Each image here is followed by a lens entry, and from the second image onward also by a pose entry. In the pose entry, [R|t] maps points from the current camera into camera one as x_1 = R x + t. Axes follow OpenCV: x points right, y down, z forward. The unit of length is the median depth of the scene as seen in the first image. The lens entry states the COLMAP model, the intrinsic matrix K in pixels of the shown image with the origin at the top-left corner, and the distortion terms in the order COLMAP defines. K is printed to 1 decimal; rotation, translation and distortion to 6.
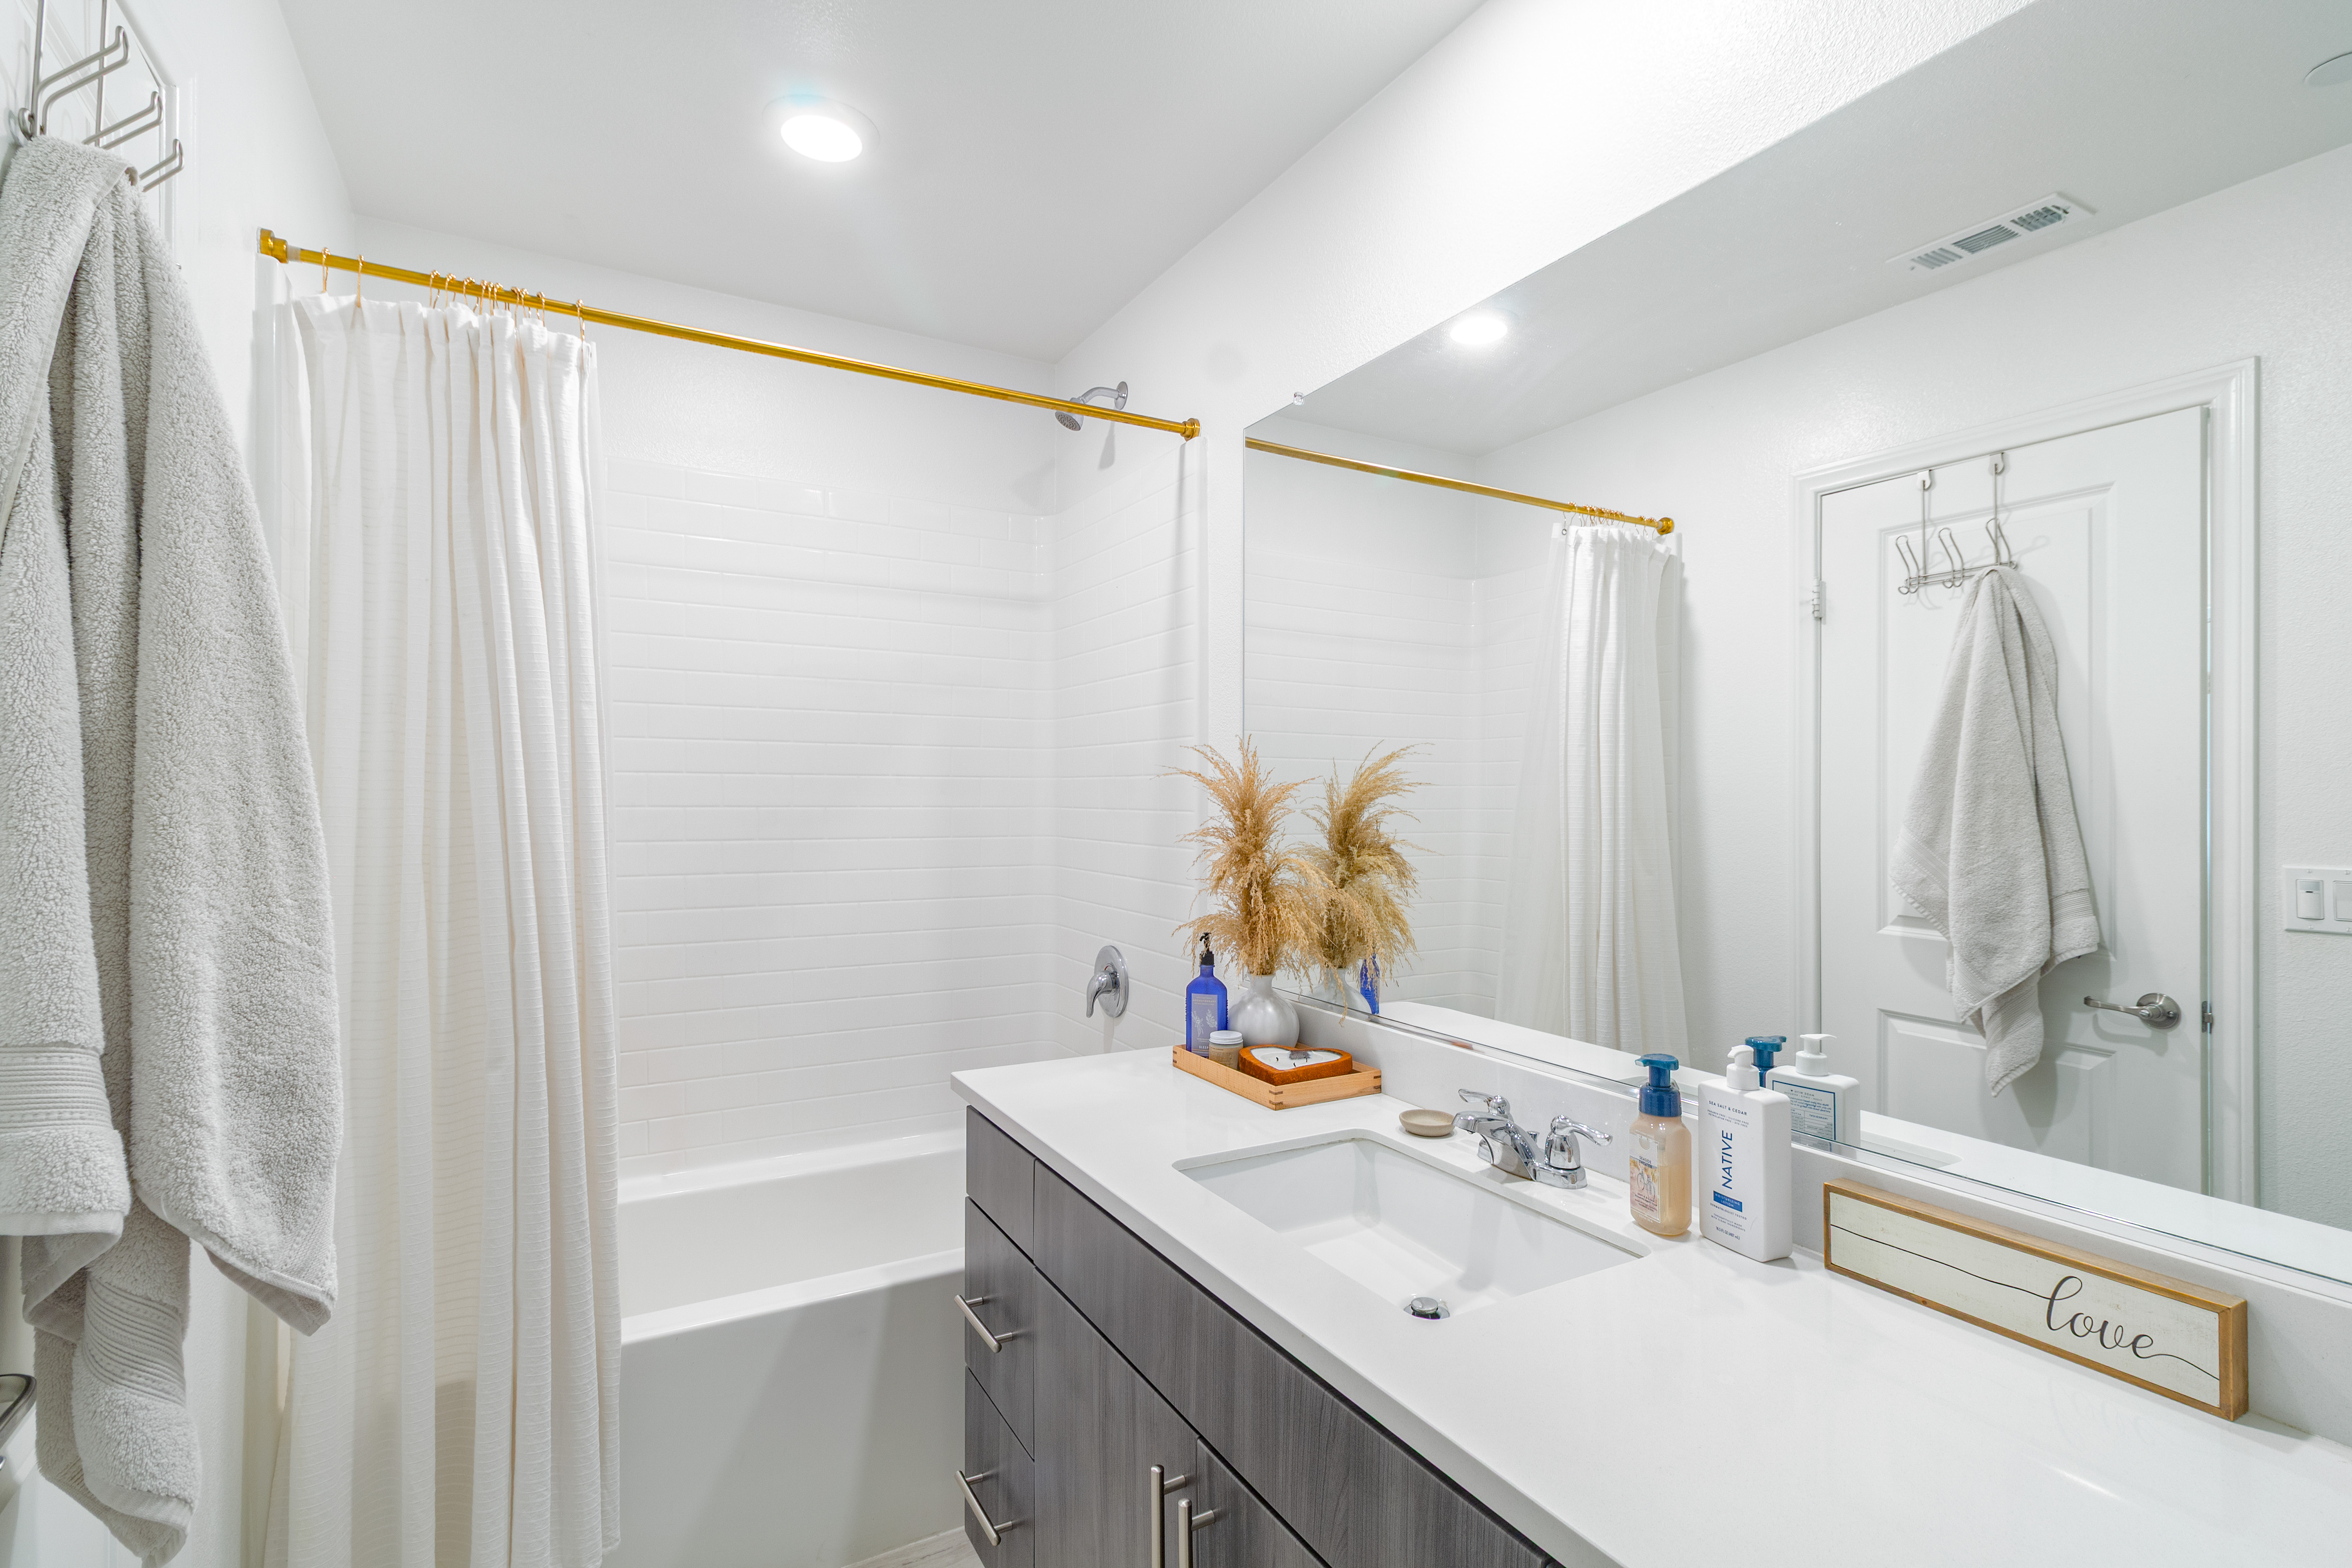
lens RADIAL K [[1093.2, 0, 1170.2], [0, 1093.2, 770.0], [0, 0, 1]] dist [0.011255, 0.000029]
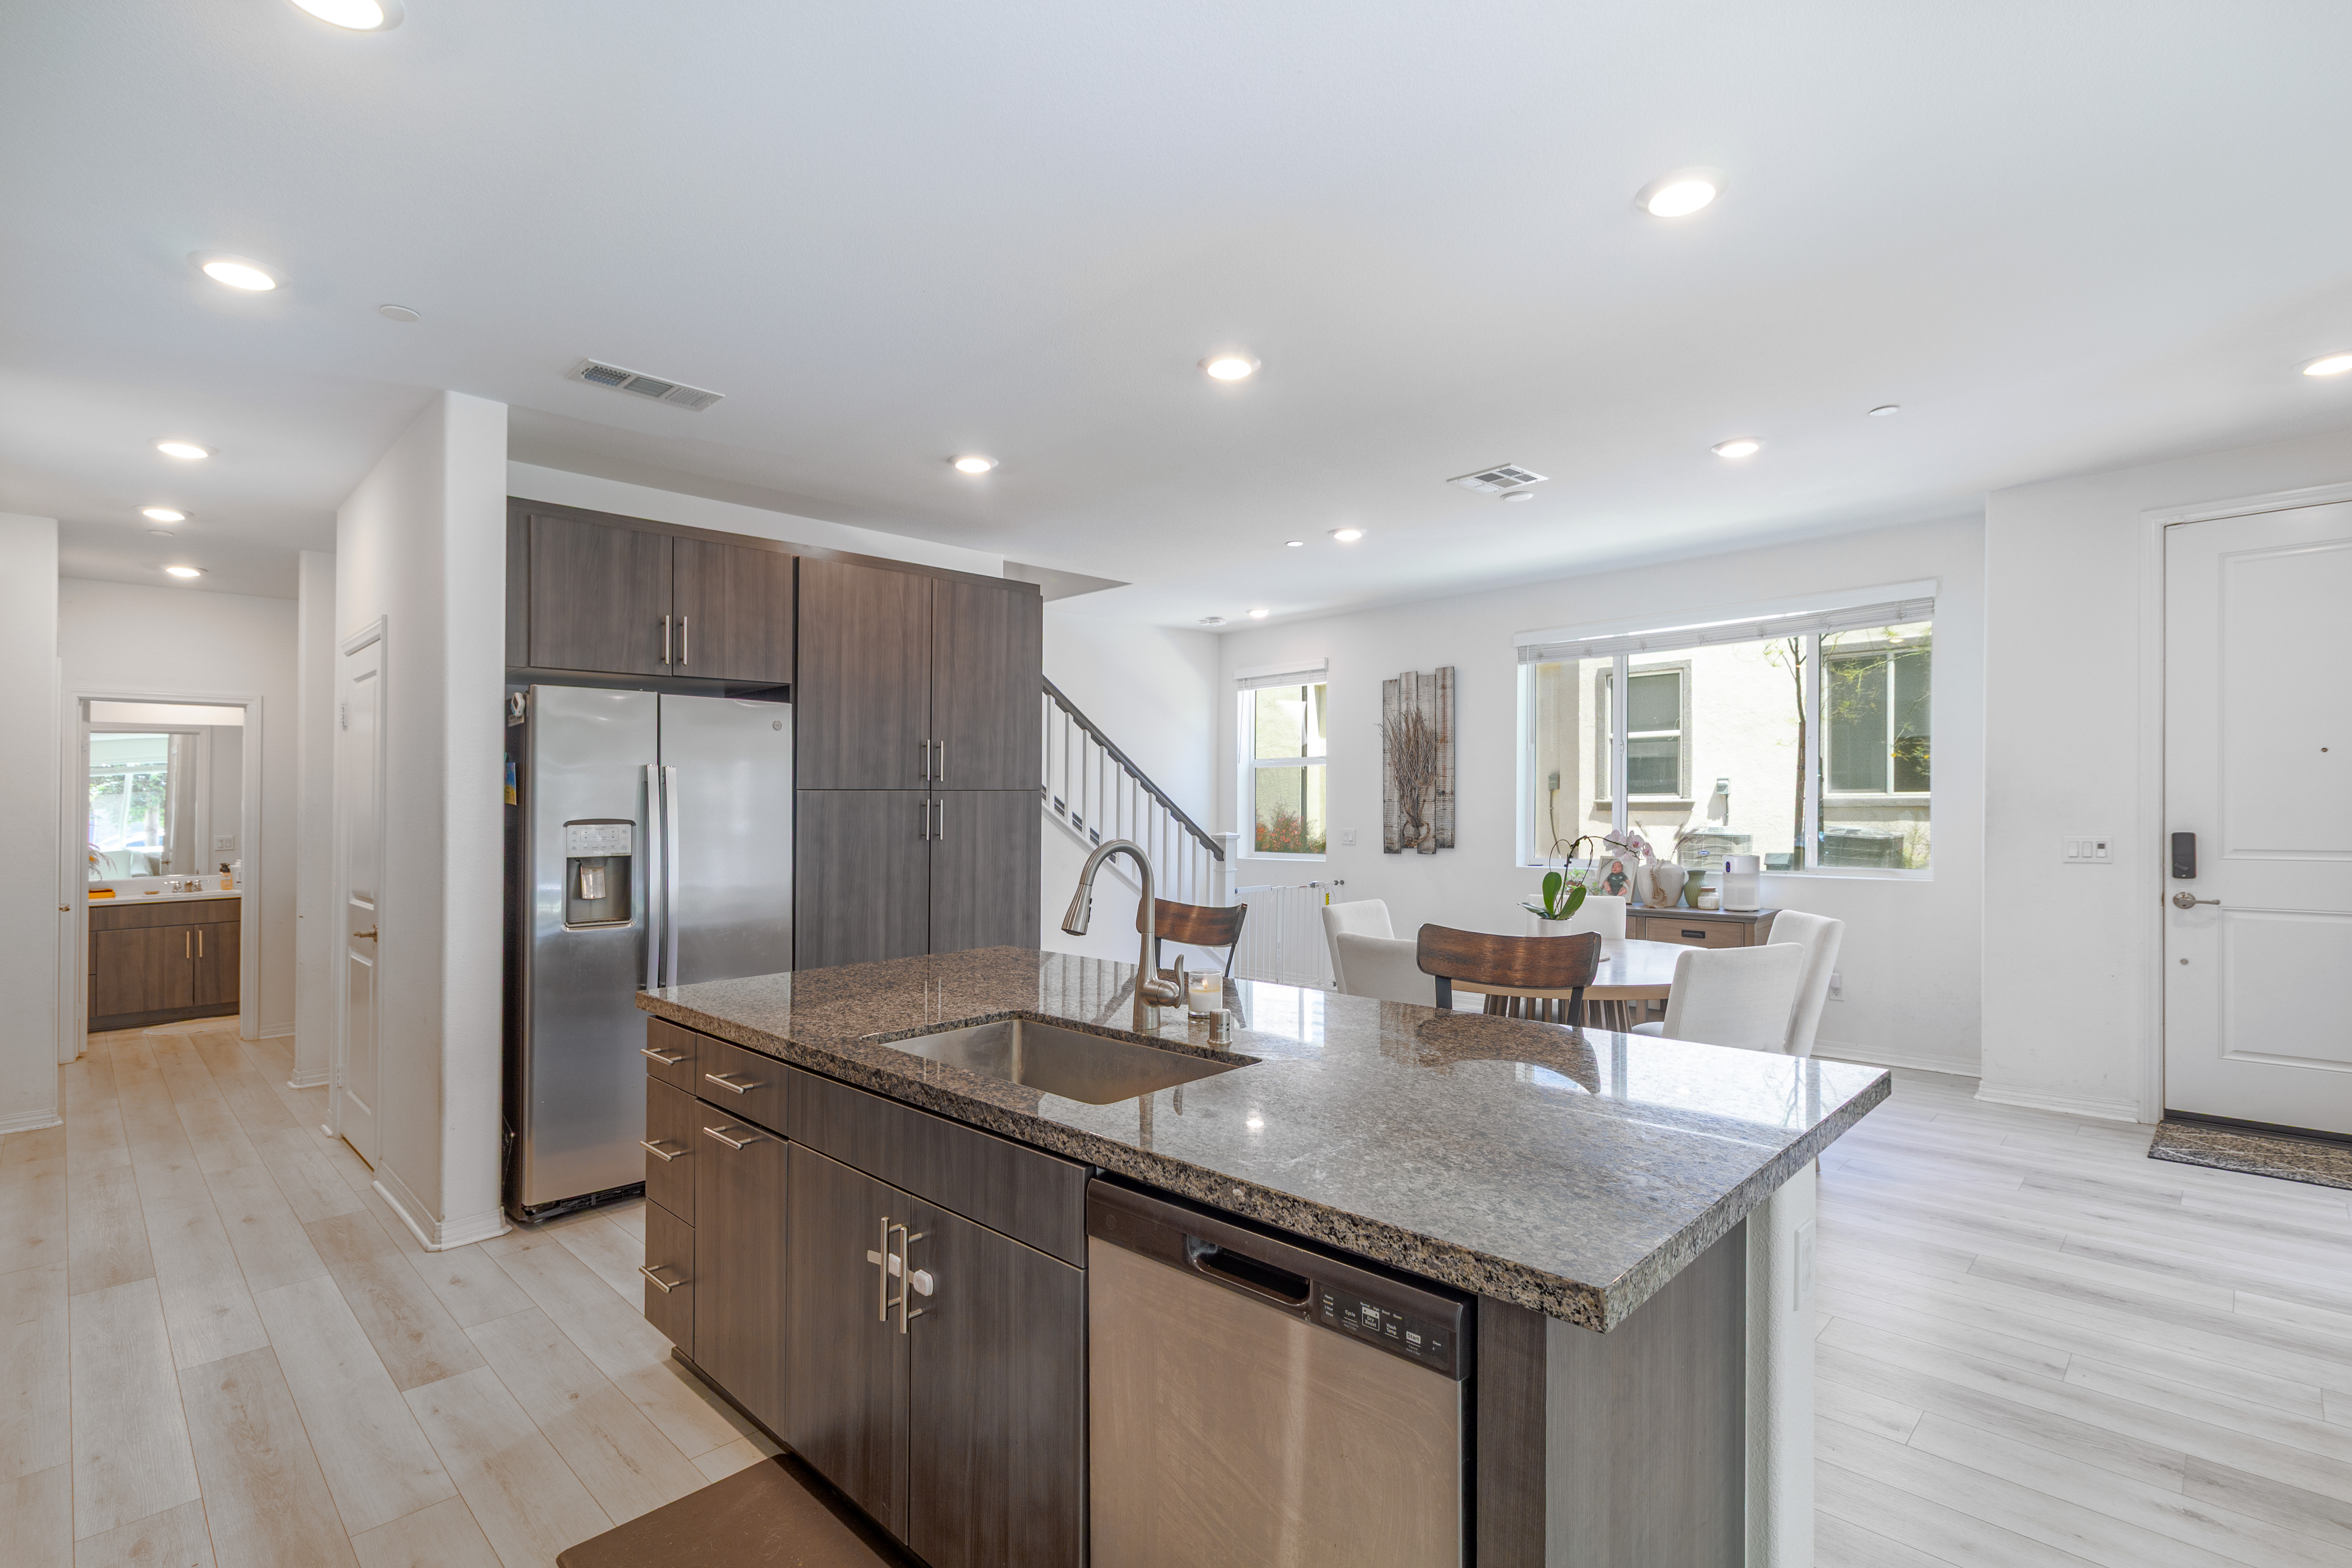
lens RADIAL K [[1093.2, 0, 1170.2], [0, 1093.2, 770.0], [0, 0, 1]] dist [0.011255, 0.000029]
pose [[-0.270025, 0.018397, 0.962677, -6.480567], [-0.000900, 0.999812, -0.019359, -0.153044], [-0.962853, -0.006094, -0.269958, -2.313033]]
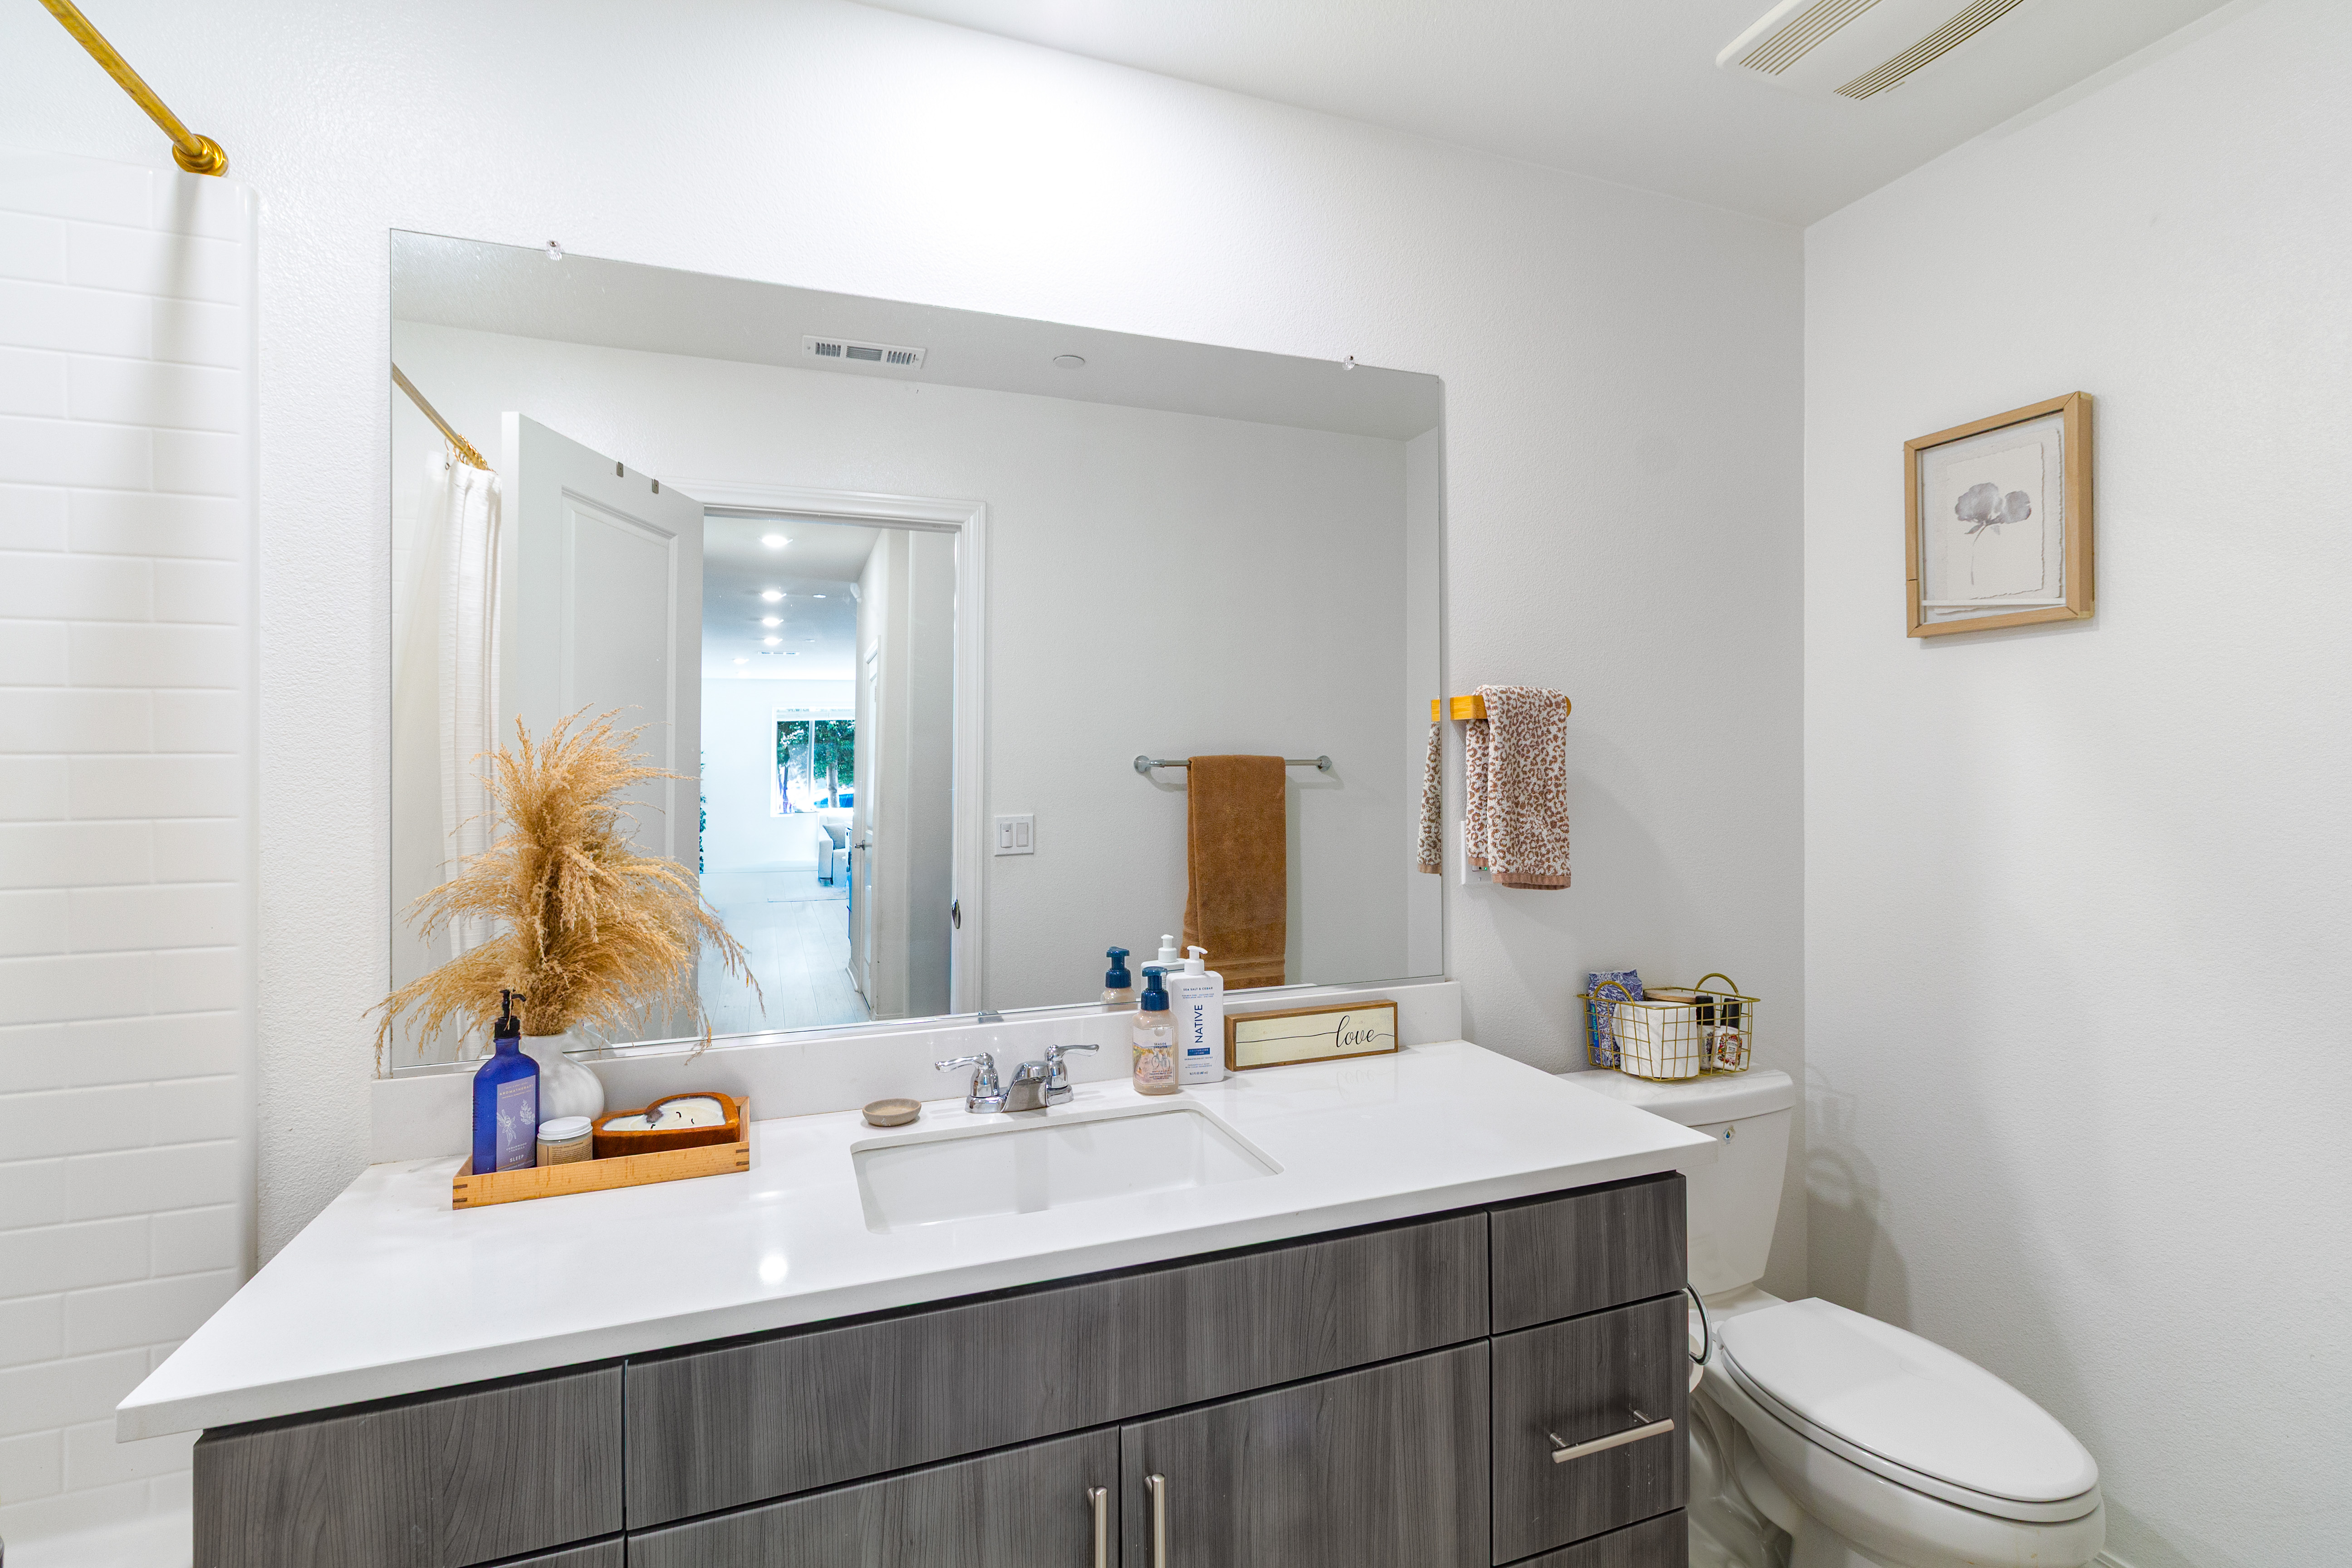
lens RADIAL K [[1093.2, 0, 1170.2], [0, 1093.2, 770.0], [0, 0, 1]] dist [0.011255, 0.000029]
pose [[0.166453, -0.005769, 0.986032, -0.780658], [-0.010187, 0.999919, 0.007570, 0.003533], [-0.985997, -0.011305, 0.166381, 0.660153]]
